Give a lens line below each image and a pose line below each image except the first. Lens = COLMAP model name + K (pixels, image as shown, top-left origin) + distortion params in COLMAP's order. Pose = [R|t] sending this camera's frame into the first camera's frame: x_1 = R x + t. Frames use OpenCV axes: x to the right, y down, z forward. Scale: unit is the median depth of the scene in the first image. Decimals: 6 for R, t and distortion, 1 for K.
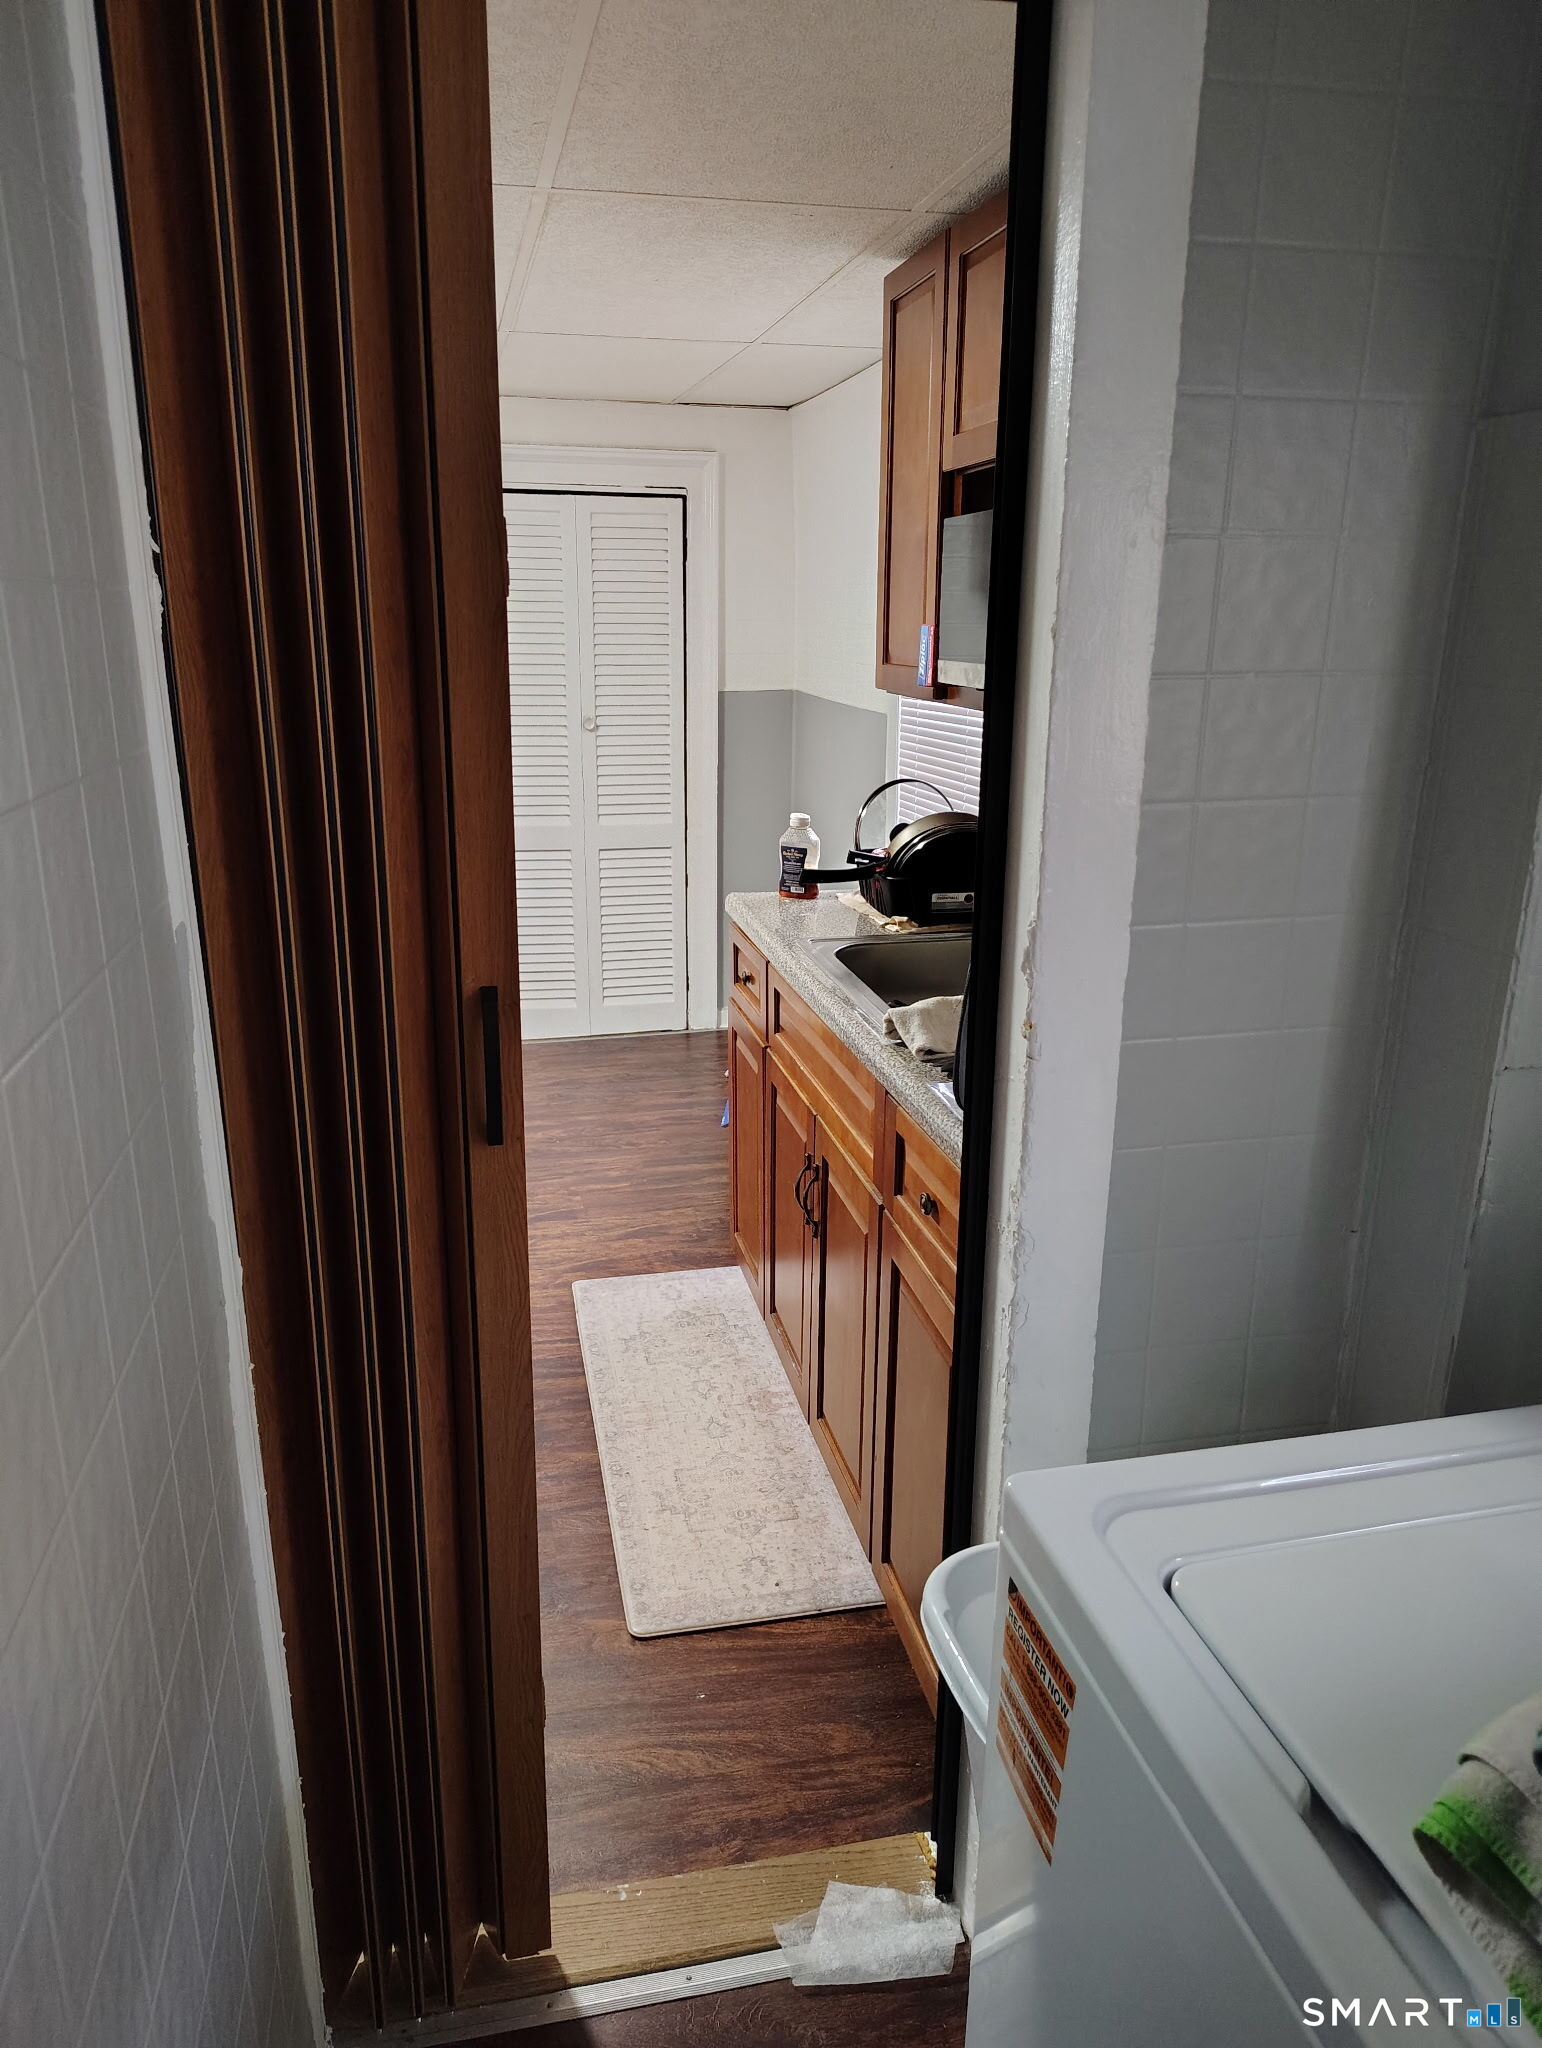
lens RADIAL K [[1411.5, 0, 776.9], [0, 1411.5, 1029.6], [0, 0, 1]] dist [0.007649, 0.002643]
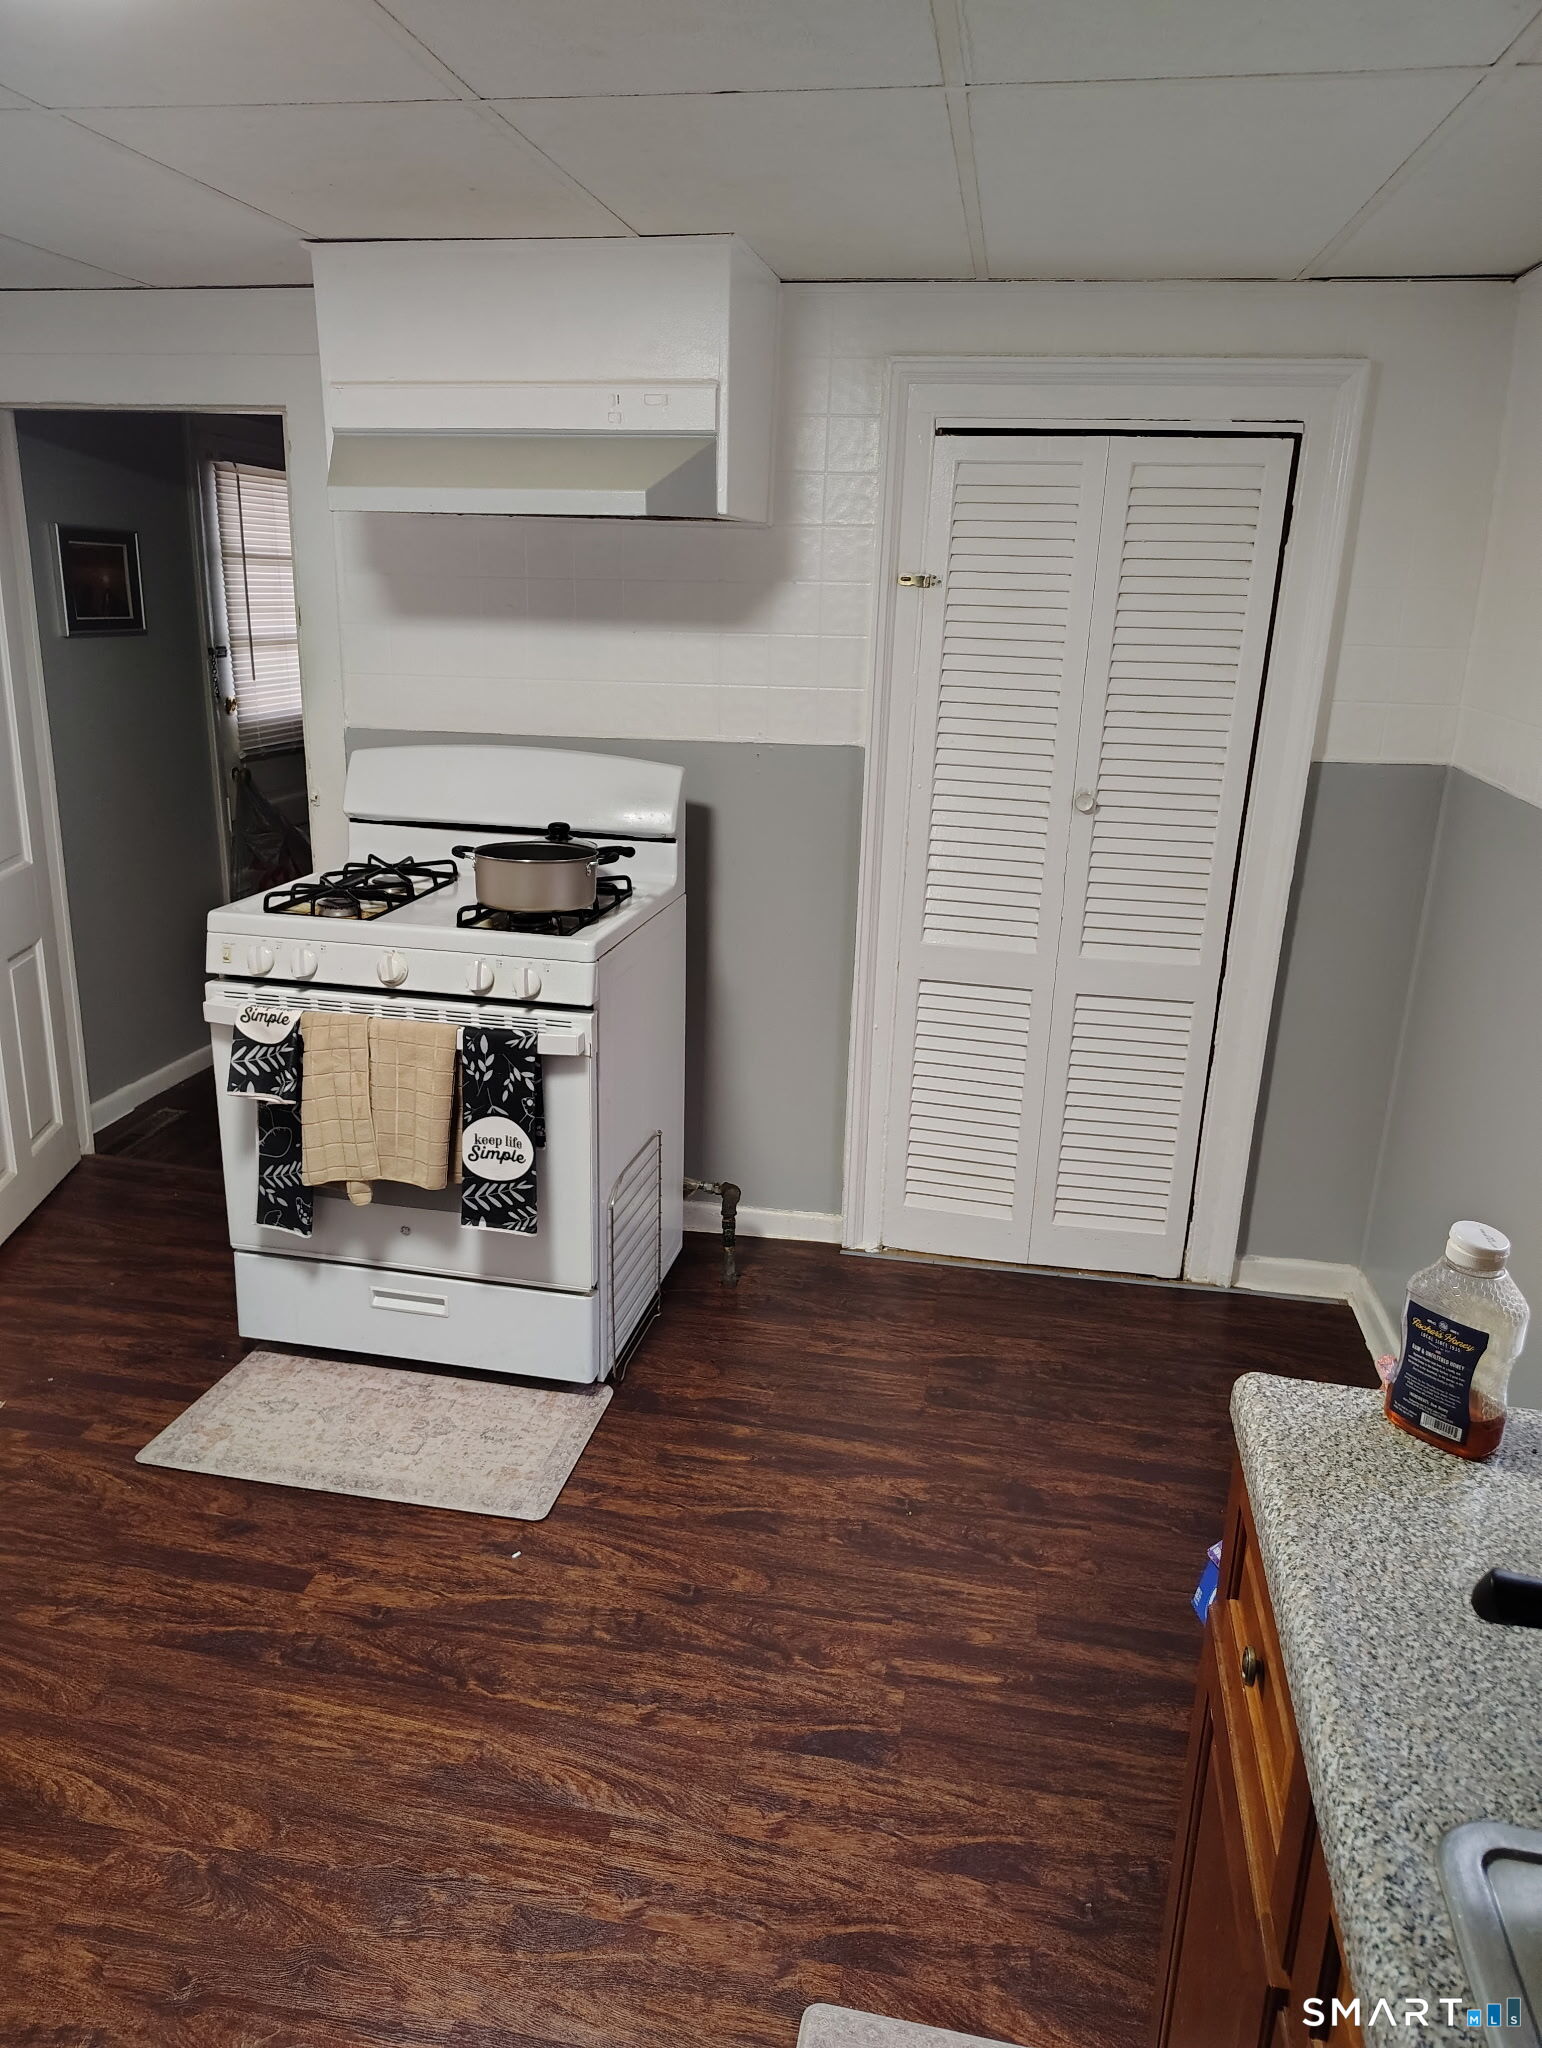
lens RADIAL K [[1411.5, 0, 758.3], [0, 1411.5, 1030.6], [0, 0, 1]] dist [0.007649, 0.002643]
pose [[0.916144, 0.137121, -0.376667, -0.014681], [-0.134262, 0.990363, 0.033971, -0.117677], [0.377696, 0.019450, 0.925726, 0.364200]]
